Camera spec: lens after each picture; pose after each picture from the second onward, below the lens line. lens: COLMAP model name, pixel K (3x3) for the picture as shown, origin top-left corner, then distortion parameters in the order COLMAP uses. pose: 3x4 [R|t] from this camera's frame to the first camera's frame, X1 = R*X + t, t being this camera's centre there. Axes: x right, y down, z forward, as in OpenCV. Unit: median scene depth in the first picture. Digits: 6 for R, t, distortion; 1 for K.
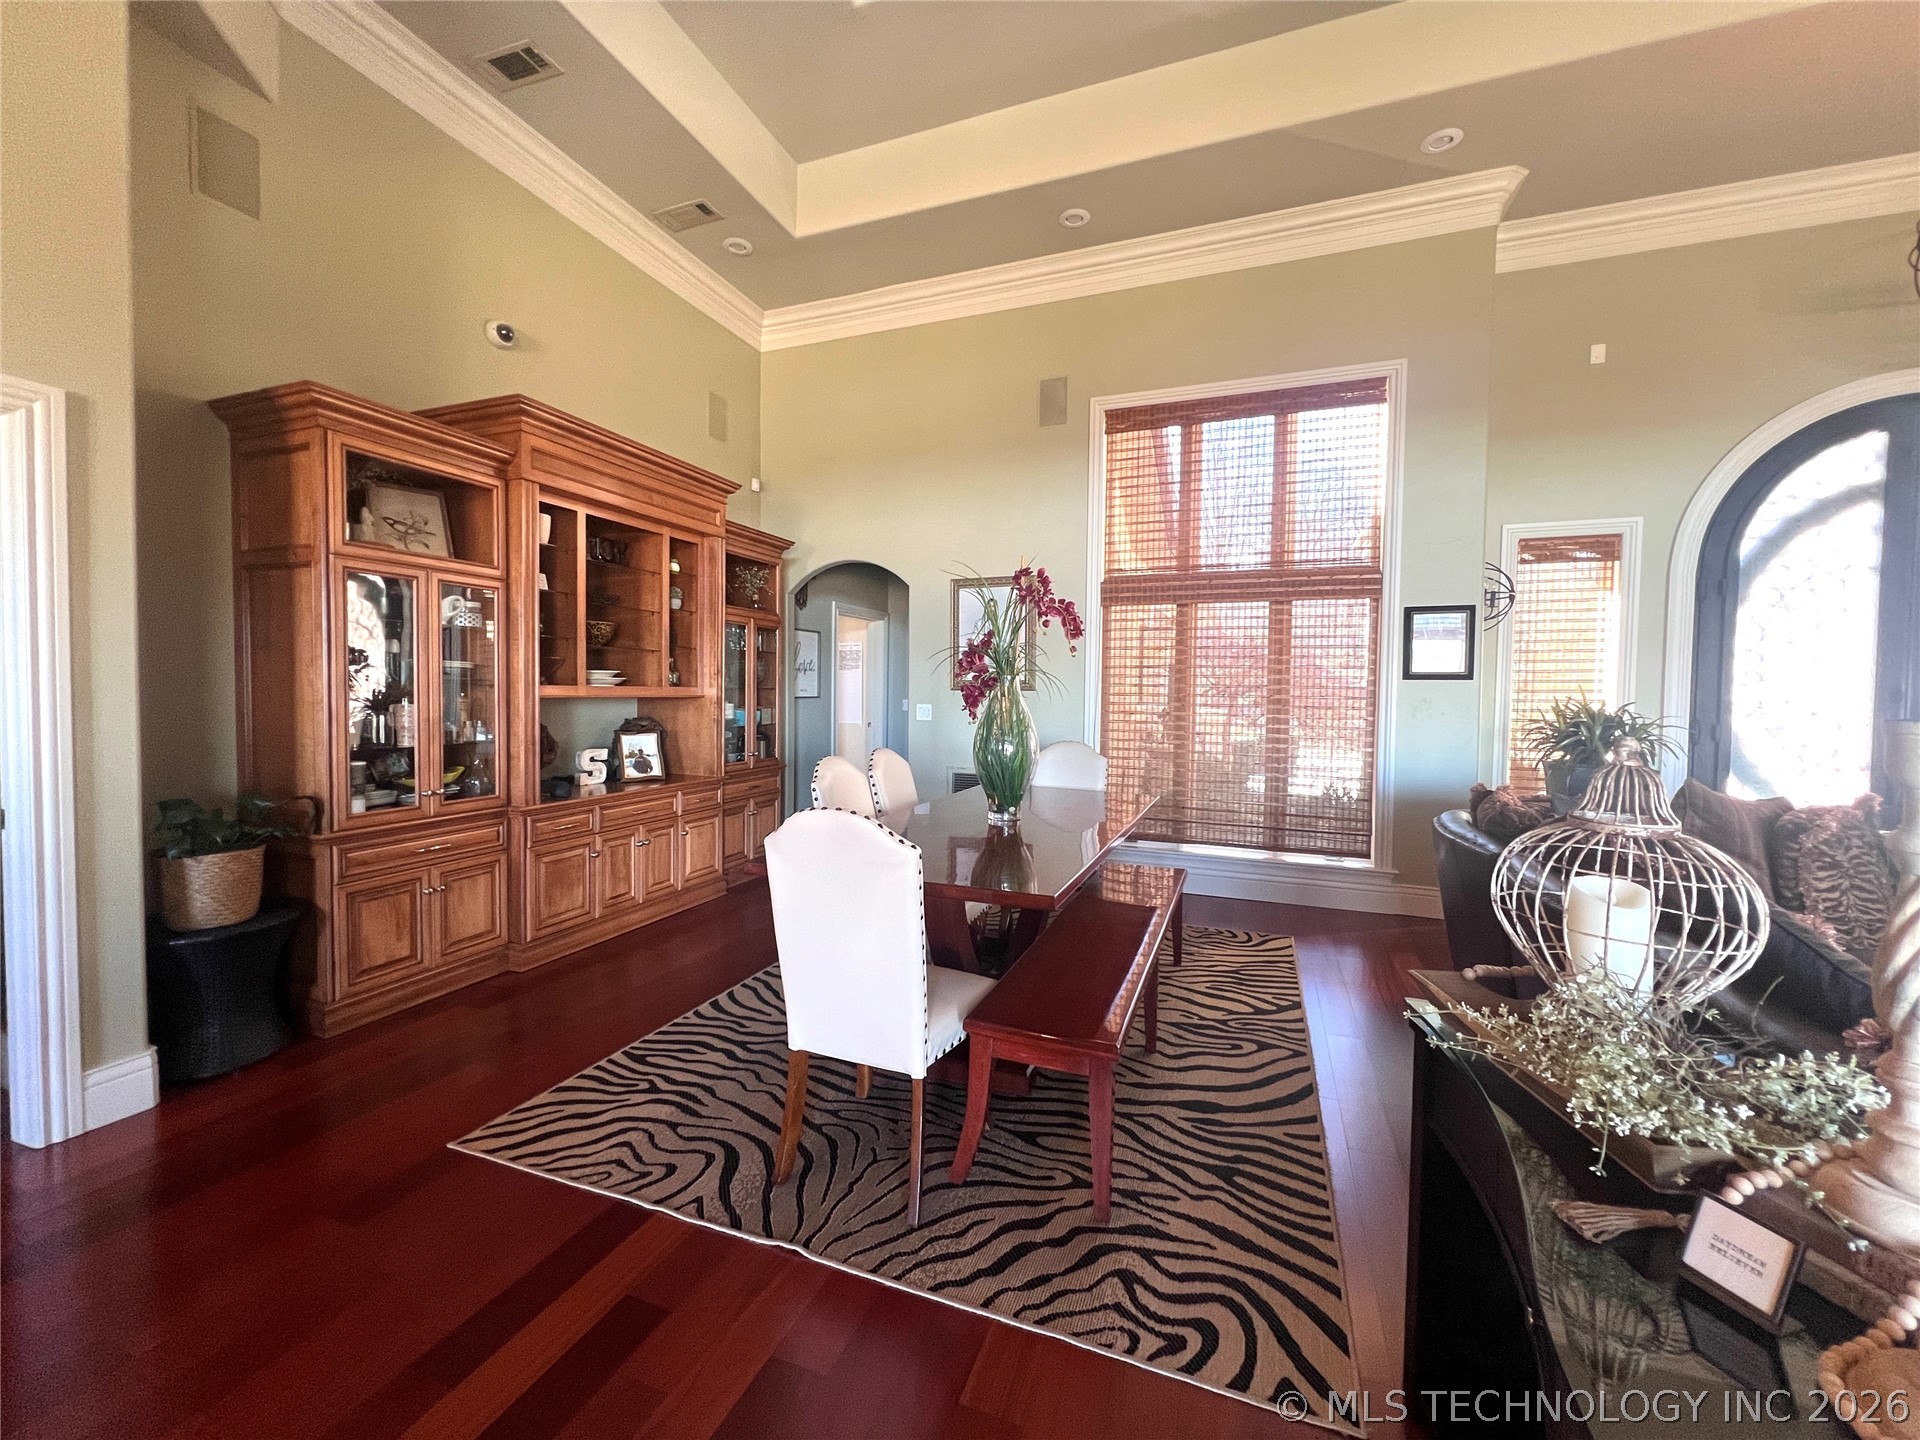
lens RADIAL K [[772.9, 0, 957.8], [0, 772.9, 714.5], [0, 0, 1]] dist [-0.001420, 0.000889]
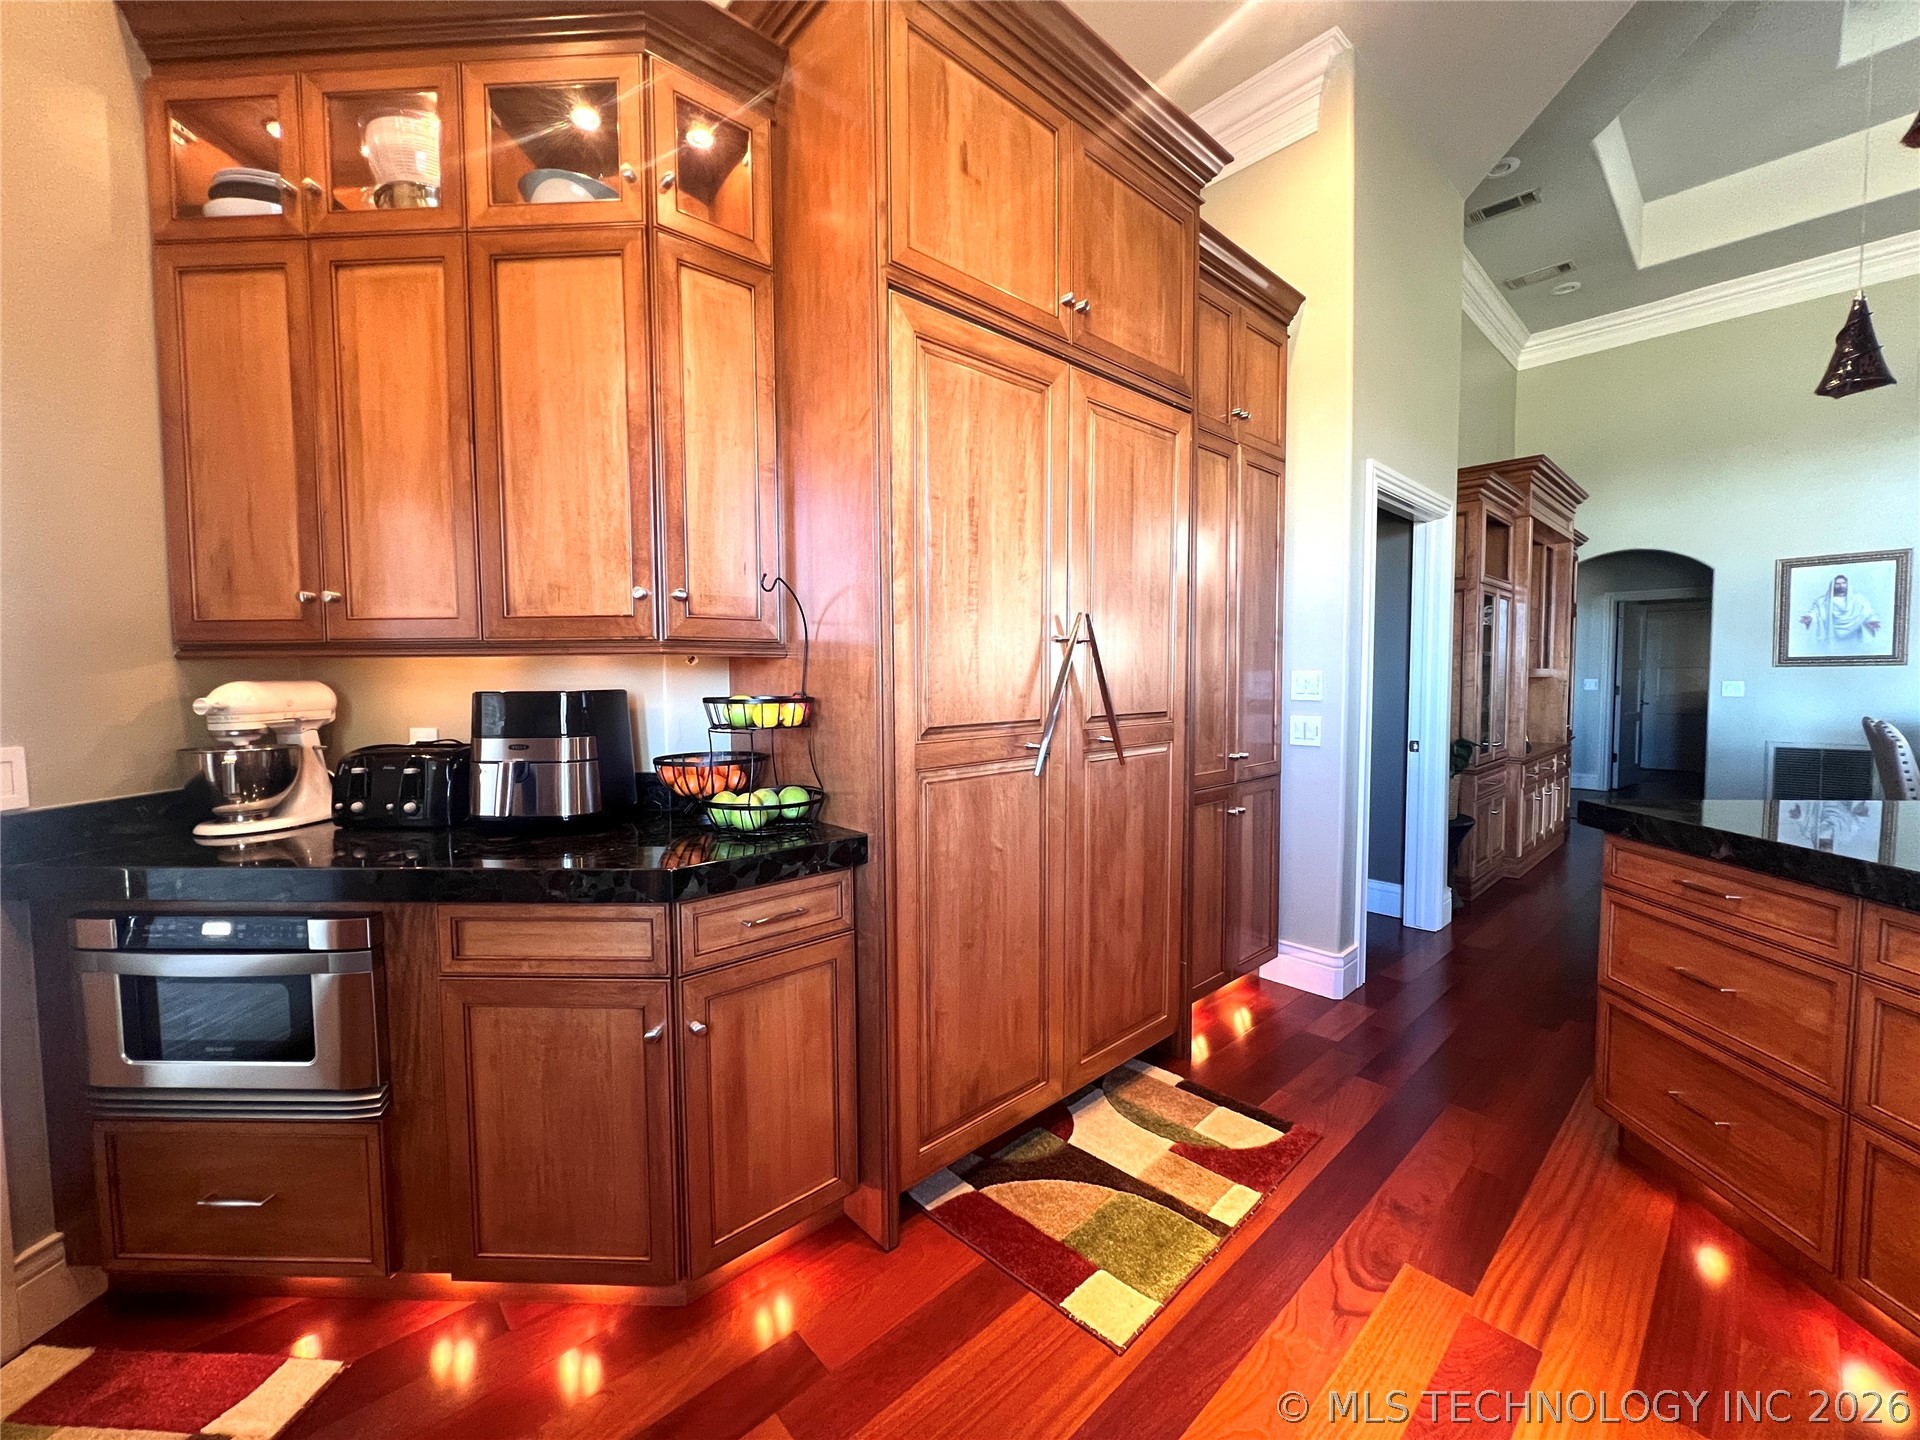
lens RADIAL K [[772.9, 0, 957.8], [0, 772.9, 714.5], [0, 0, 1]] dist [-0.001420, 0.000889]
pose [[0.897887, 0.002878, -0.440217, -0.666230], [0.004065, 0.999882, 0.014827, 0.014519], [0.440208, -0.015102, 0.897769, -0.510245]]
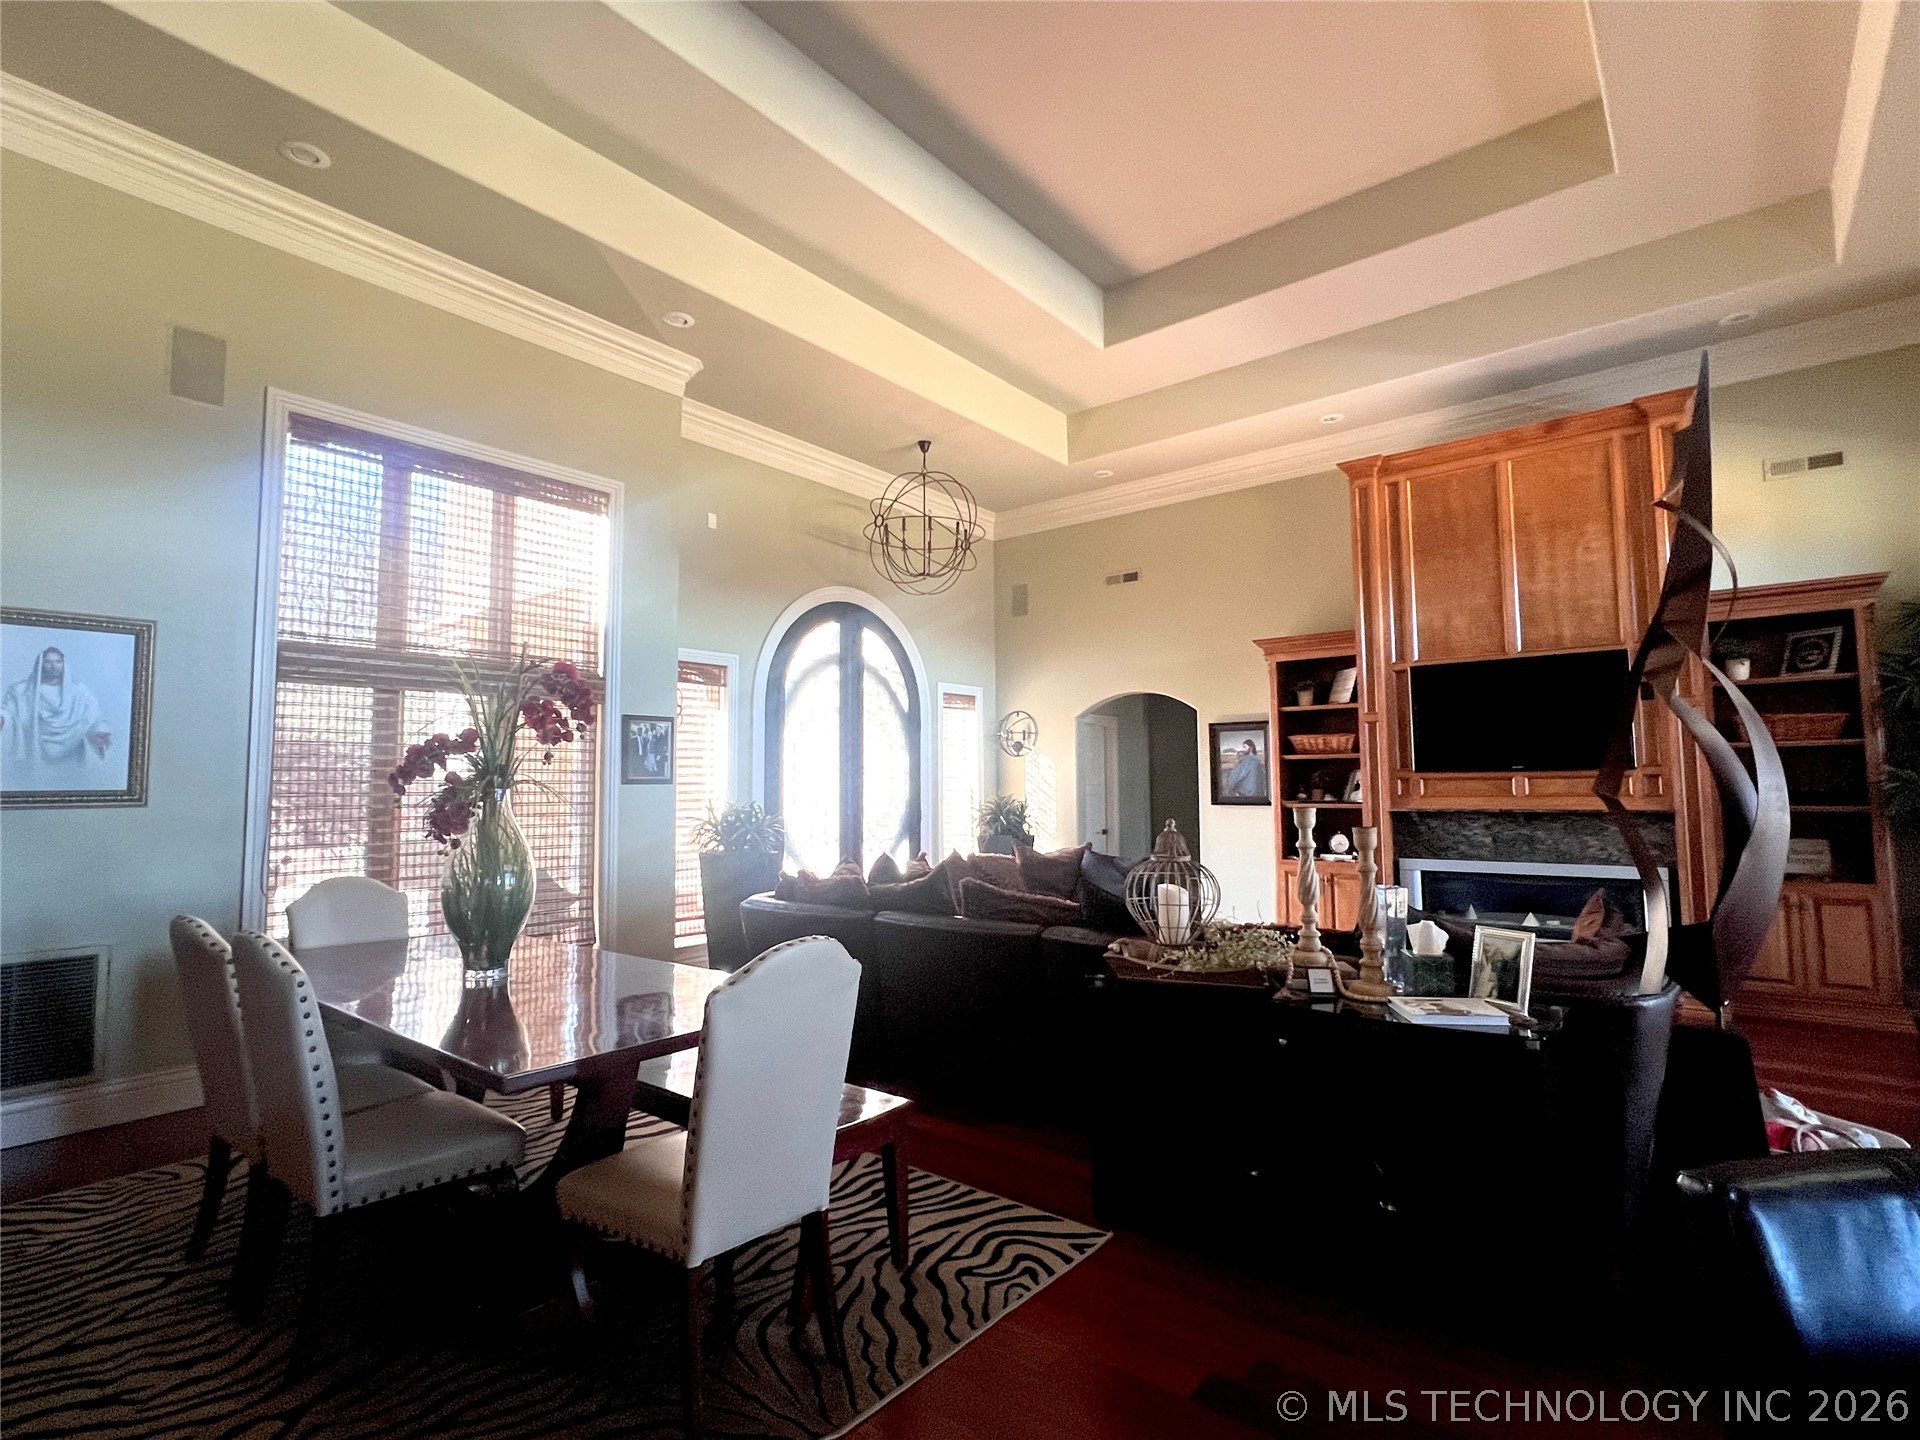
lens RADIAL K [[944.2, 0, 963.7], [0, 944.2, 714.5], [0, 0, 1]] dist [-0.002687, -0.000202]
pose [[0.304978, 0.059123, 0.950522, -0.496639], [0.045832, 0.996004, -0.076658, -0.020984], [-0.951256, 0.066943, 0.301050, 0.185521]]
